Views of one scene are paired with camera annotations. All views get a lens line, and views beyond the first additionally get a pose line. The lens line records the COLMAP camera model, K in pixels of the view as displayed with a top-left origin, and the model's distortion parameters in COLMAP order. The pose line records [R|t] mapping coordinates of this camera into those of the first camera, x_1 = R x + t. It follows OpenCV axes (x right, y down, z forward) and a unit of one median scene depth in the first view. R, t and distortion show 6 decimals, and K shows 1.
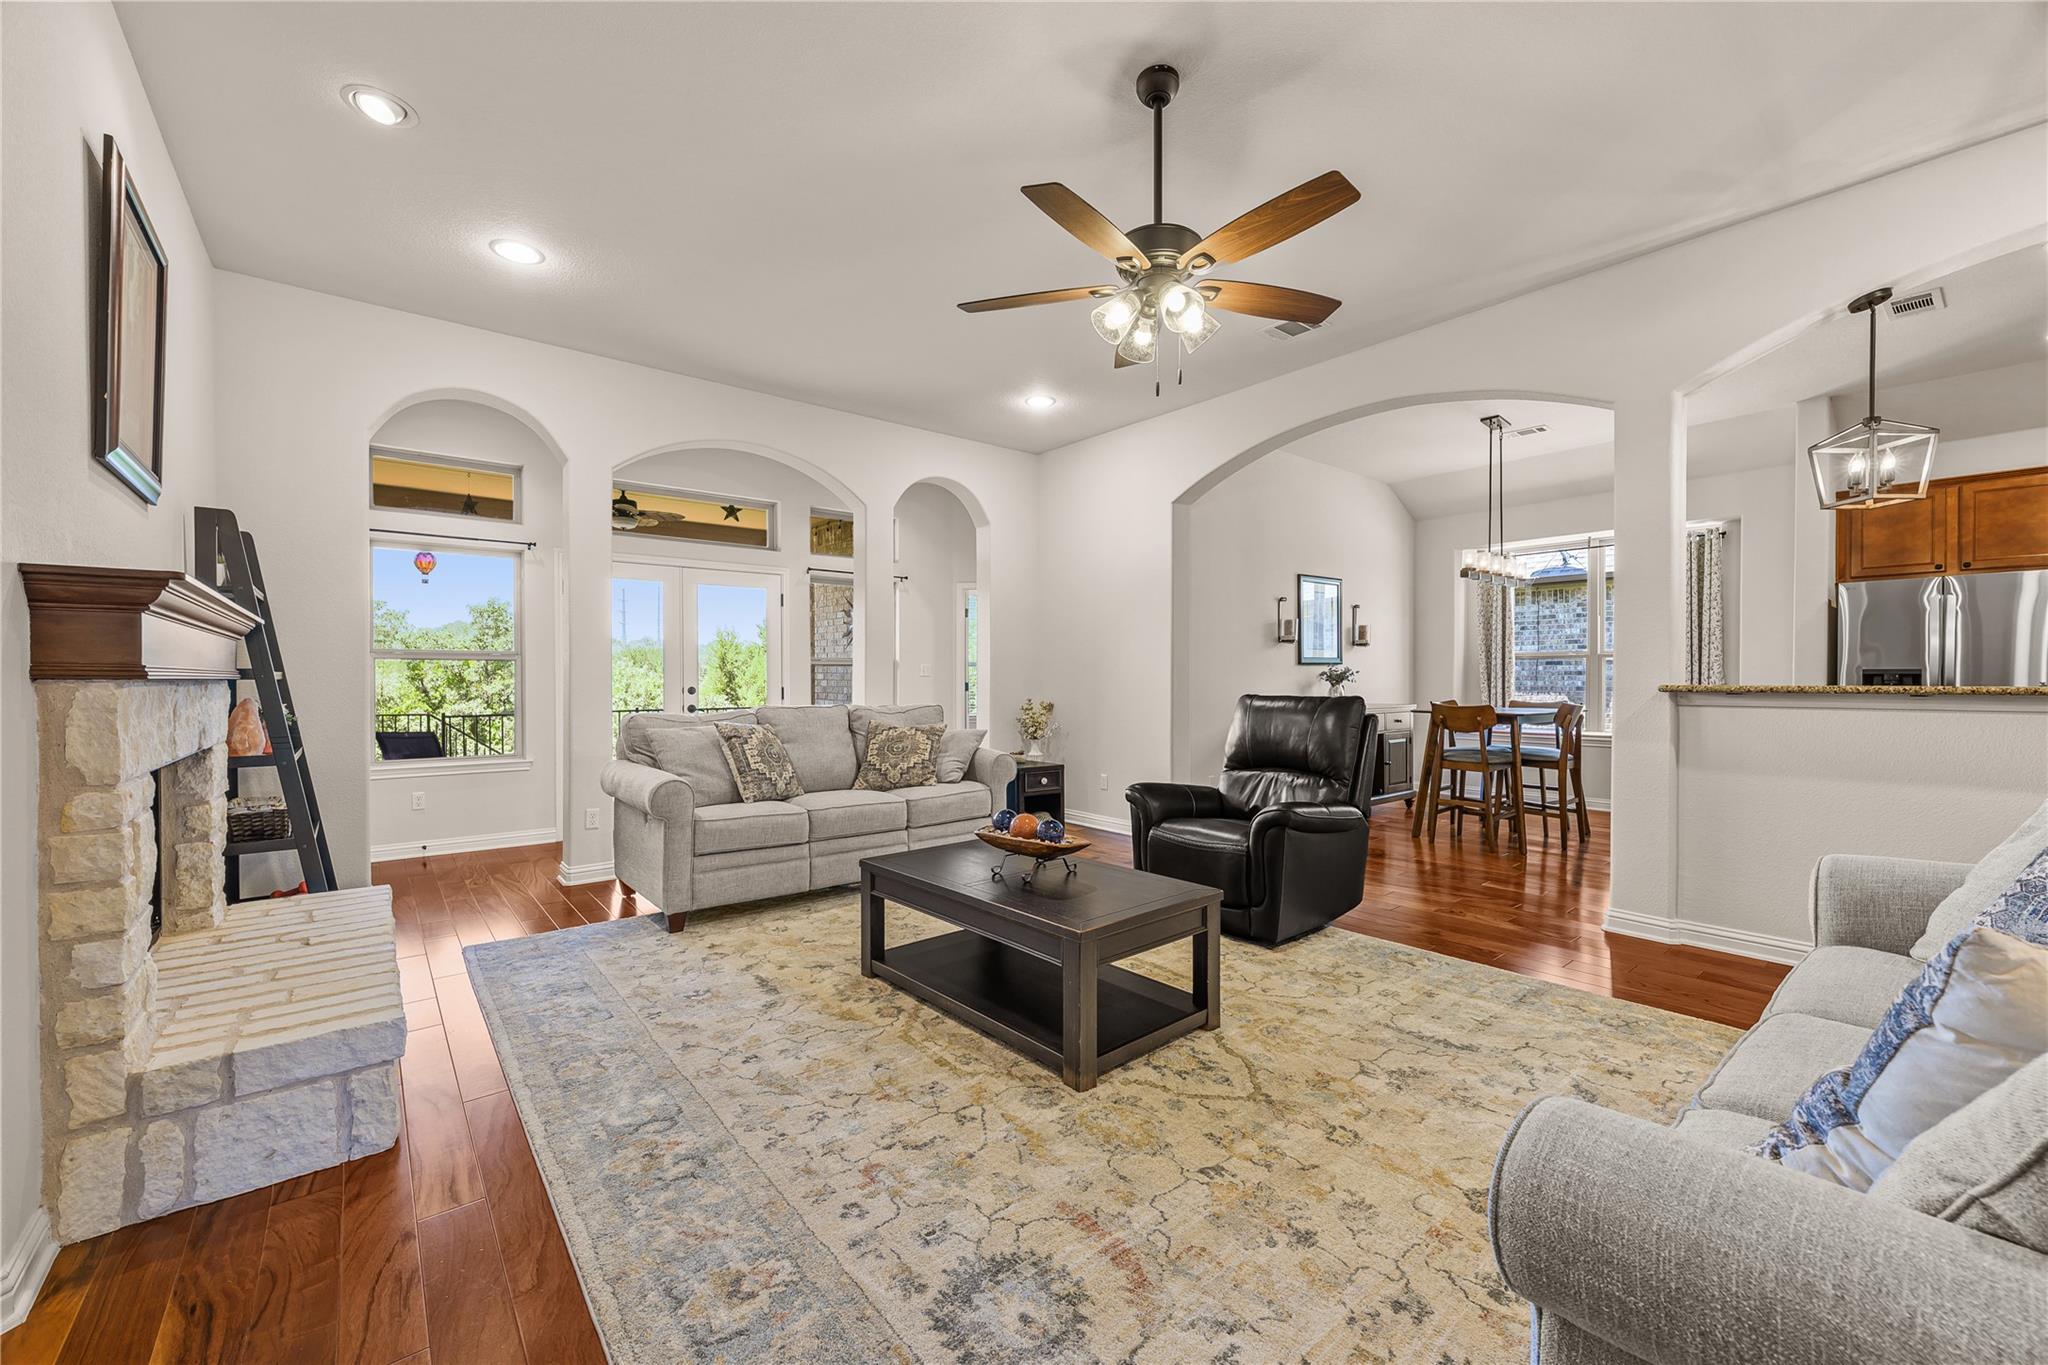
lens RADIAL K [[825.1, 0, 1022.4], [0, 825.1, 674.8], [0, 0, 1]] dist [0.000934, -0.000231]
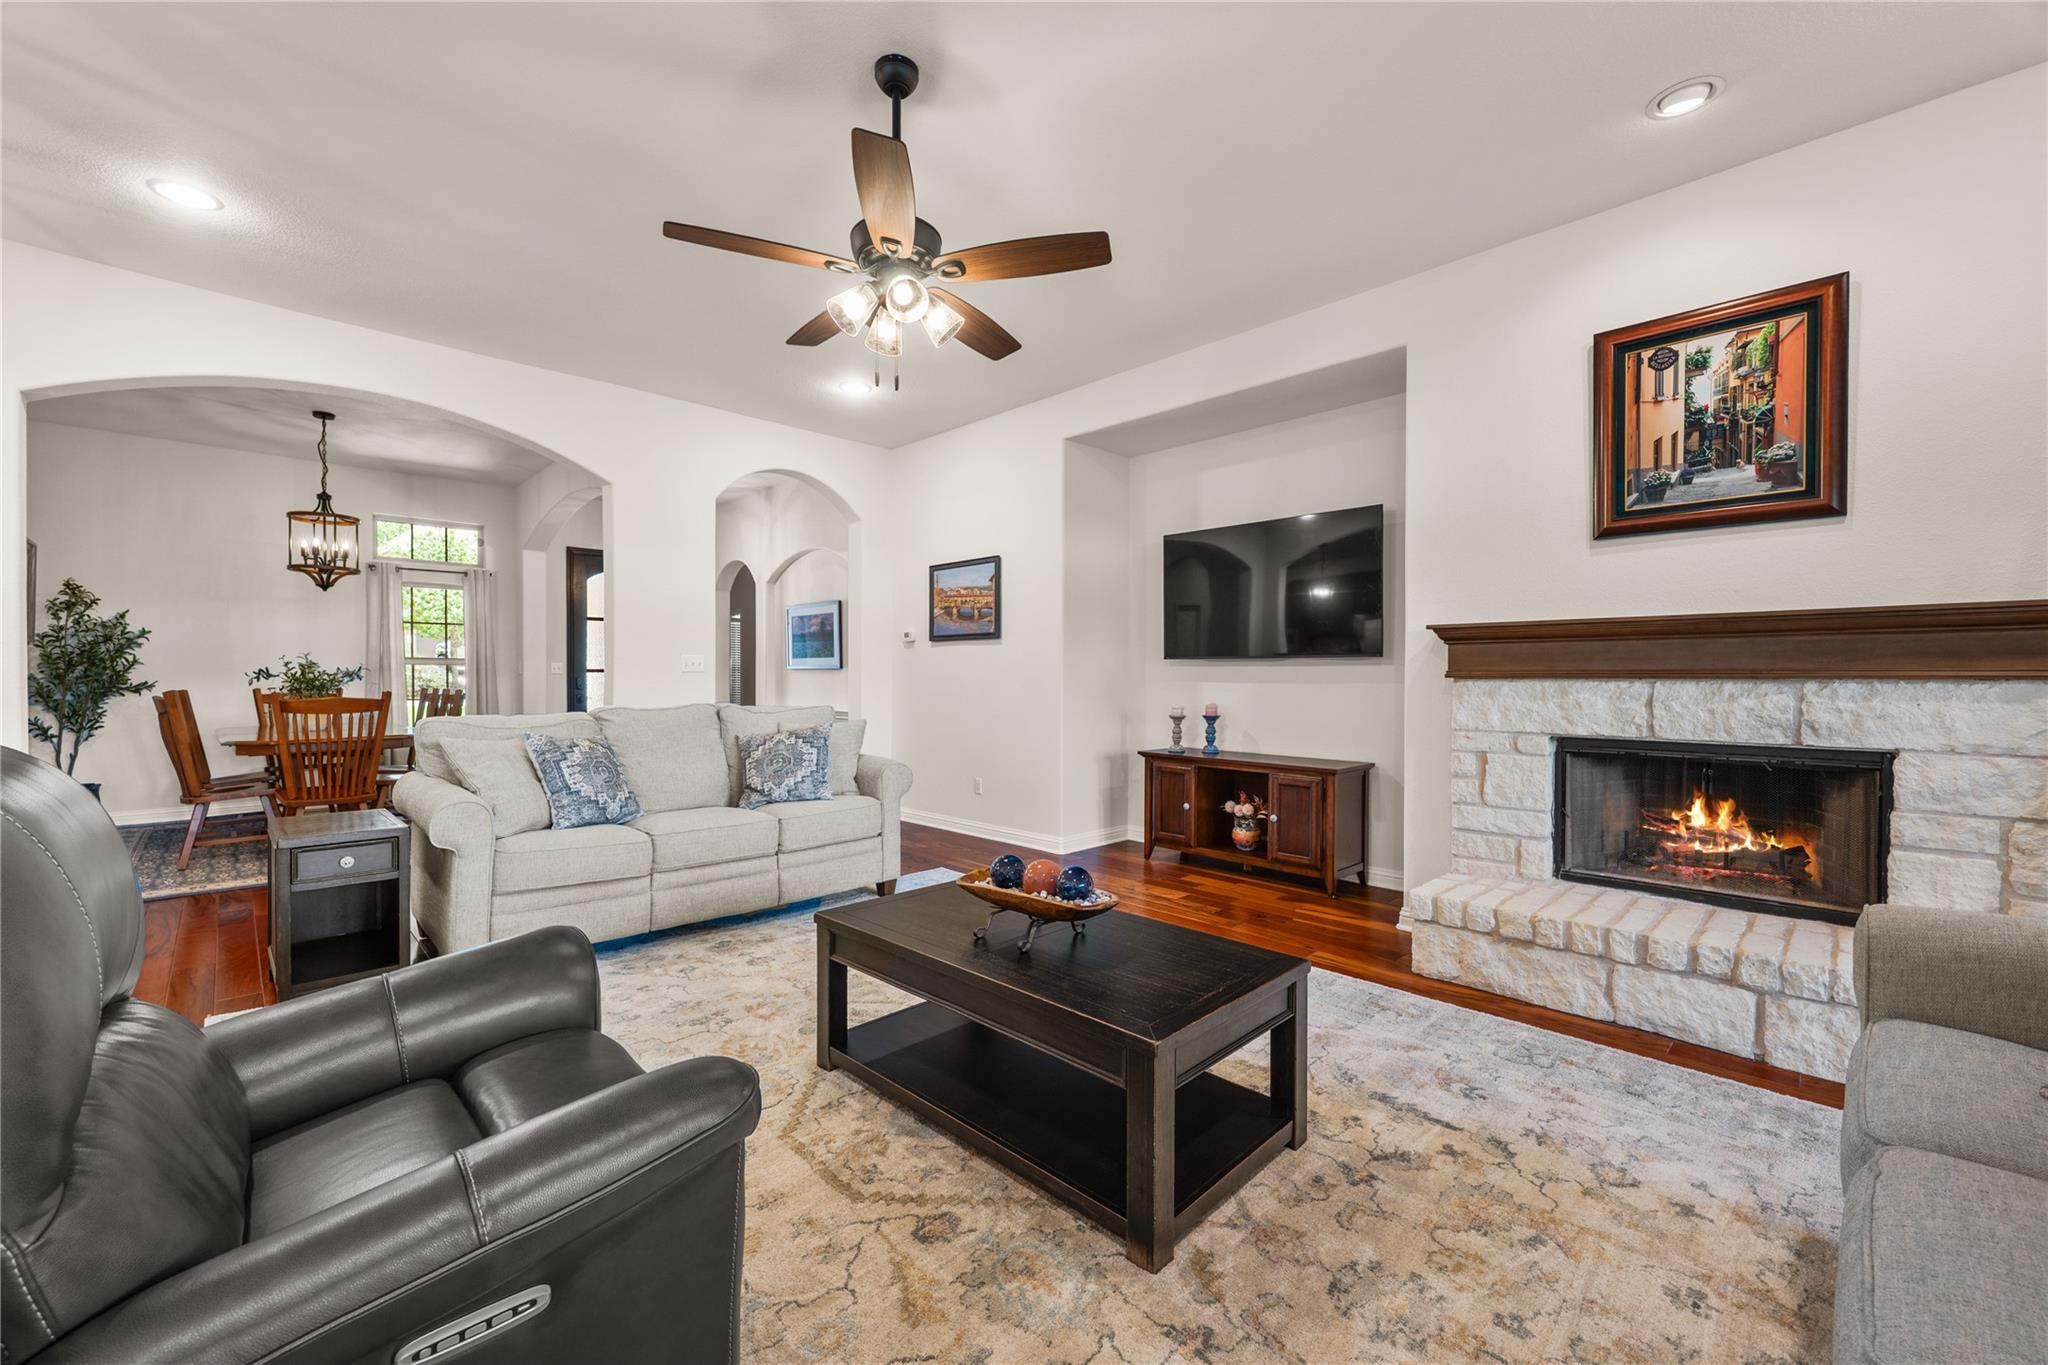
lens RADIAL K [[825.1, 0, 1032.3], [0, 825.1, 684.3], [0, 0, 1]] dist [0.000934, -0.000231]
pose [[-0.995266, -0.000189, -0.097192, 0.066667], [-0.000487, 0.999995, 0.003044, 0.005597], [0.097191, 0.003077, -0.995261, 1.359678]]
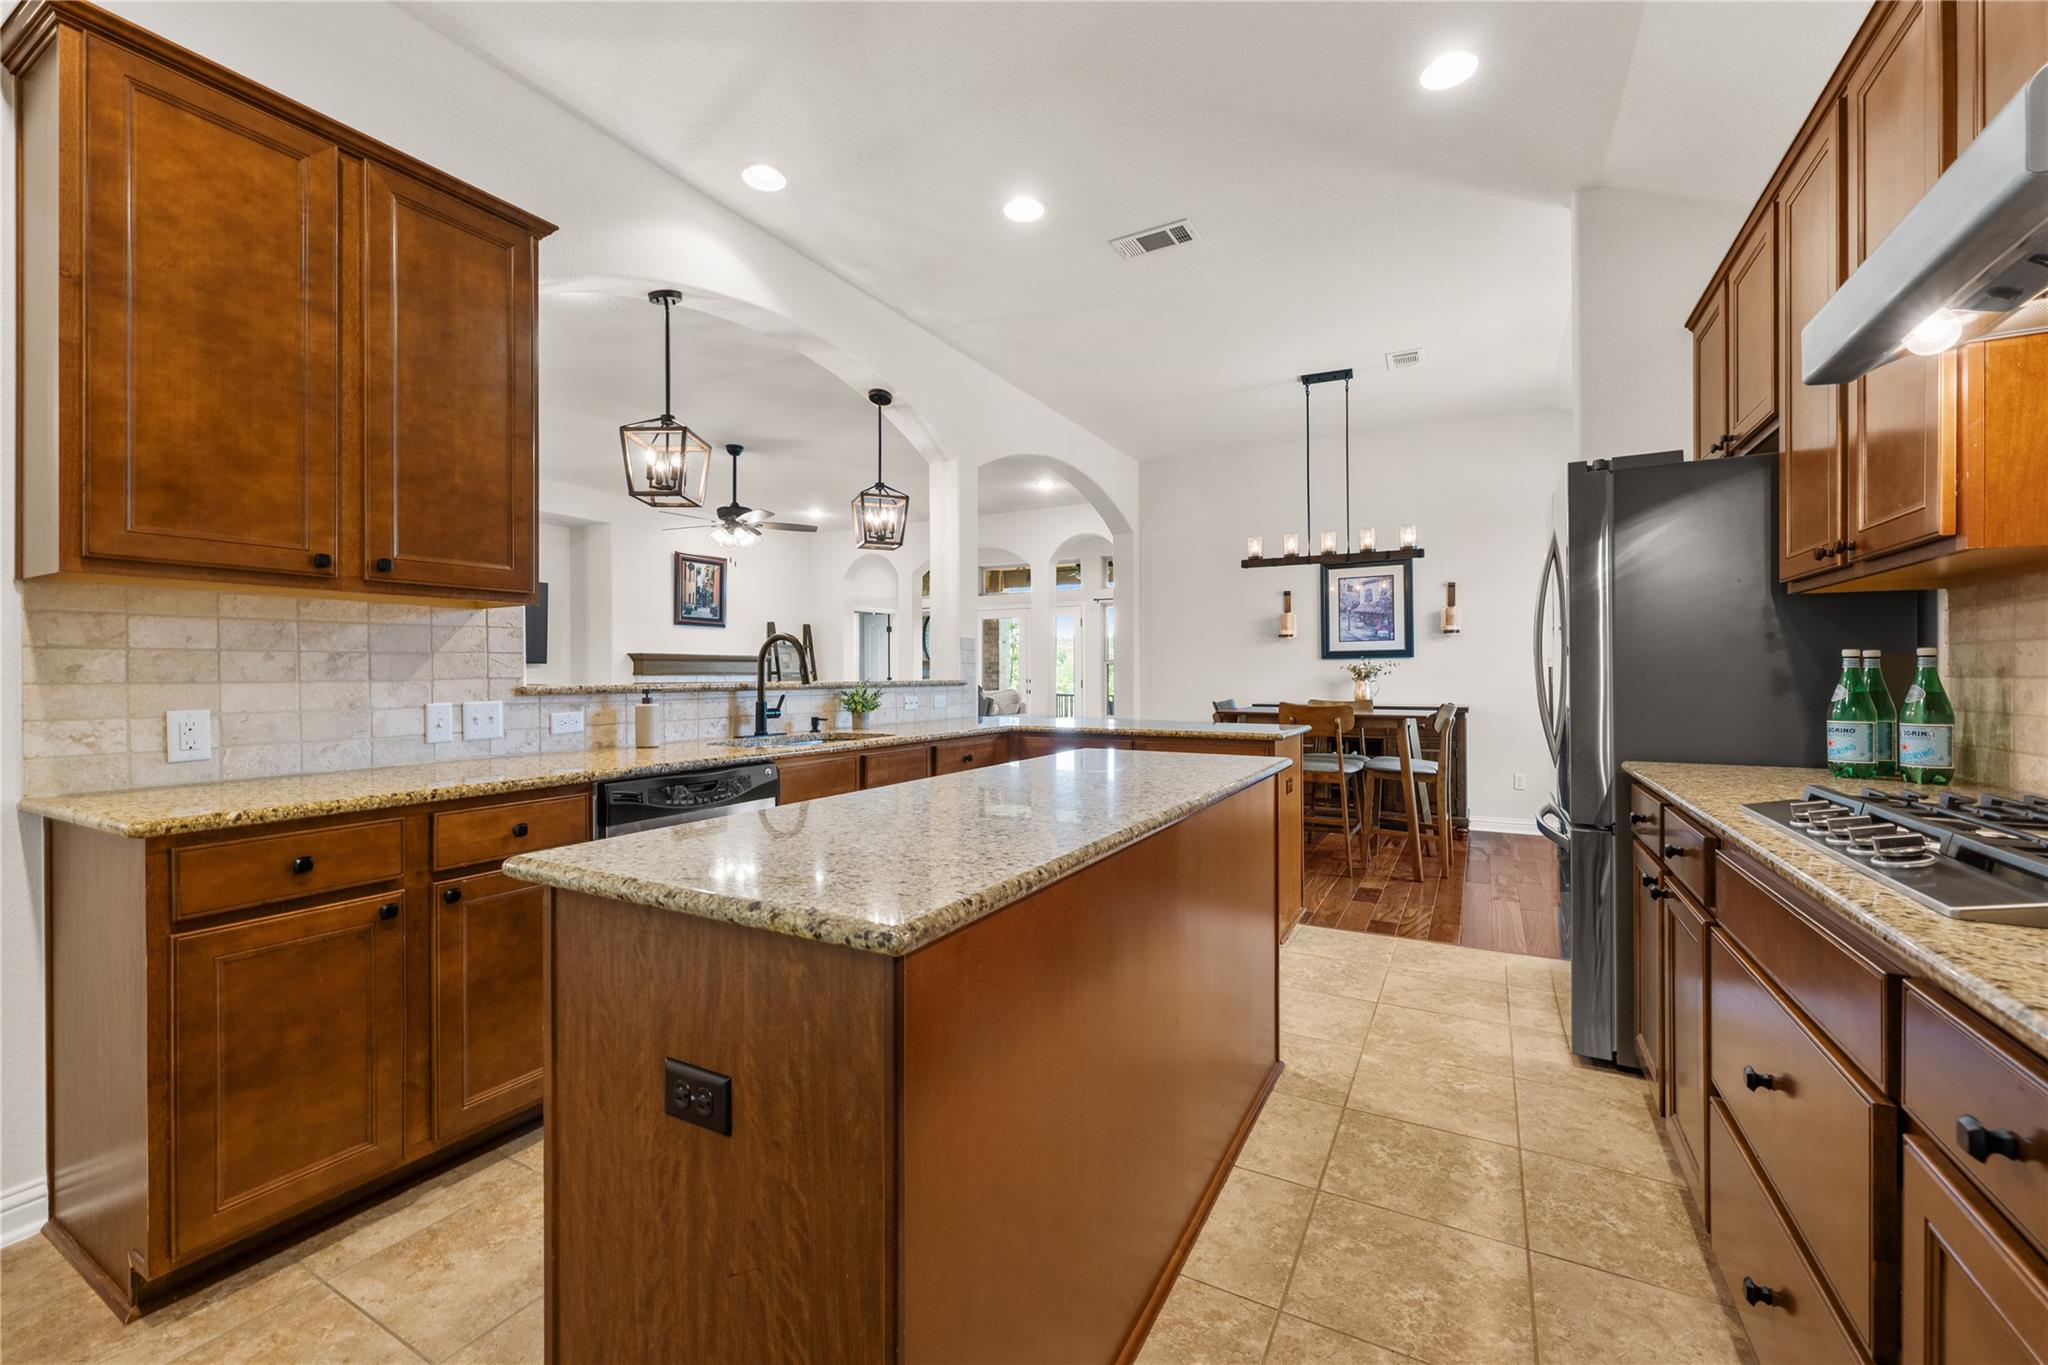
lens RADIAL K [[825.1, 0, 1017.8], [0, 825.1, 674.3], [0, 0, 1]] dist [0.000934, -0.000231]
pose [[0.368648, -0.000126, -0.929569, 1.998101], [0.006960, 0.999972, 0.002625, -0.000268], [0.929543, -0.007437, 0.368638, 0.586740]]
